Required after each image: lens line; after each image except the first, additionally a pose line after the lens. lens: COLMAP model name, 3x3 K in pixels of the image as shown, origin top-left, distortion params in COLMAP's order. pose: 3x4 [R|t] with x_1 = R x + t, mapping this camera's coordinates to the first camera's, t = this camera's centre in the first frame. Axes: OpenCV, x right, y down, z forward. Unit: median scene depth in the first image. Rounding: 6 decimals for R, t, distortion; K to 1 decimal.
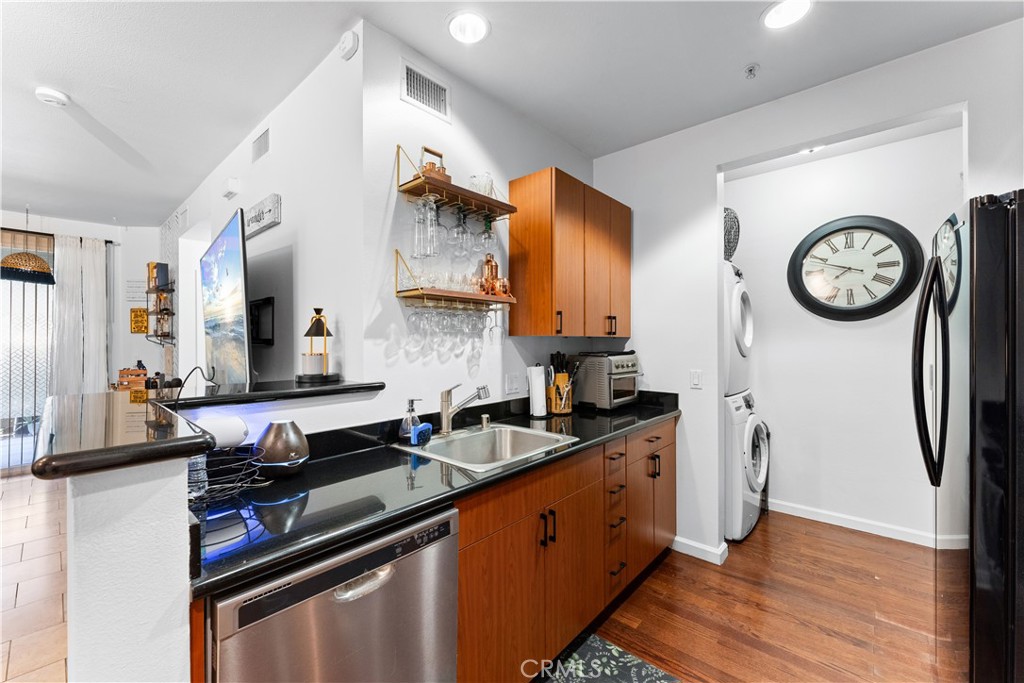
lens RADIAL K [[410.3, 0, 508.5], [0, 410.3, 336.8], [0, 0, 1]] dist [0.001683, -0.001080]
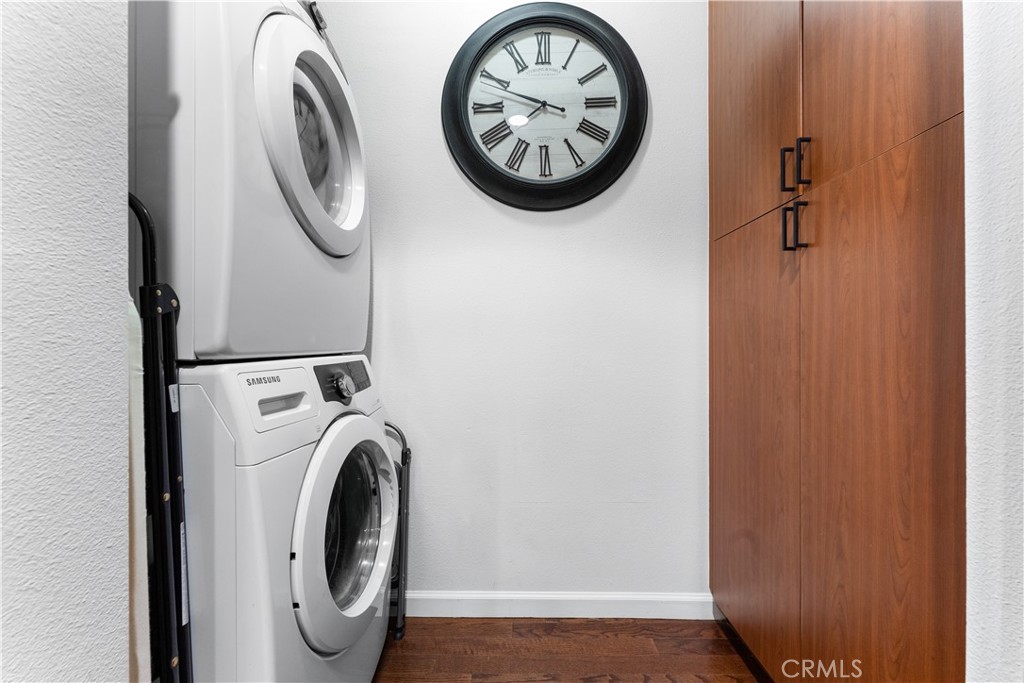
lens RADIAL K [[410.3, 0, 509.1], [0, 410.3, 343.4], [0, 0, 1]] dist [0.001683, -0.001080]
pose [[0.770263, 0.000274, 0.637727, 0.477849], [-0.002505, 0.999993, 0.002595, 0.125574], [-0.637722, -0.003597, 0.770258, 0.639845]]
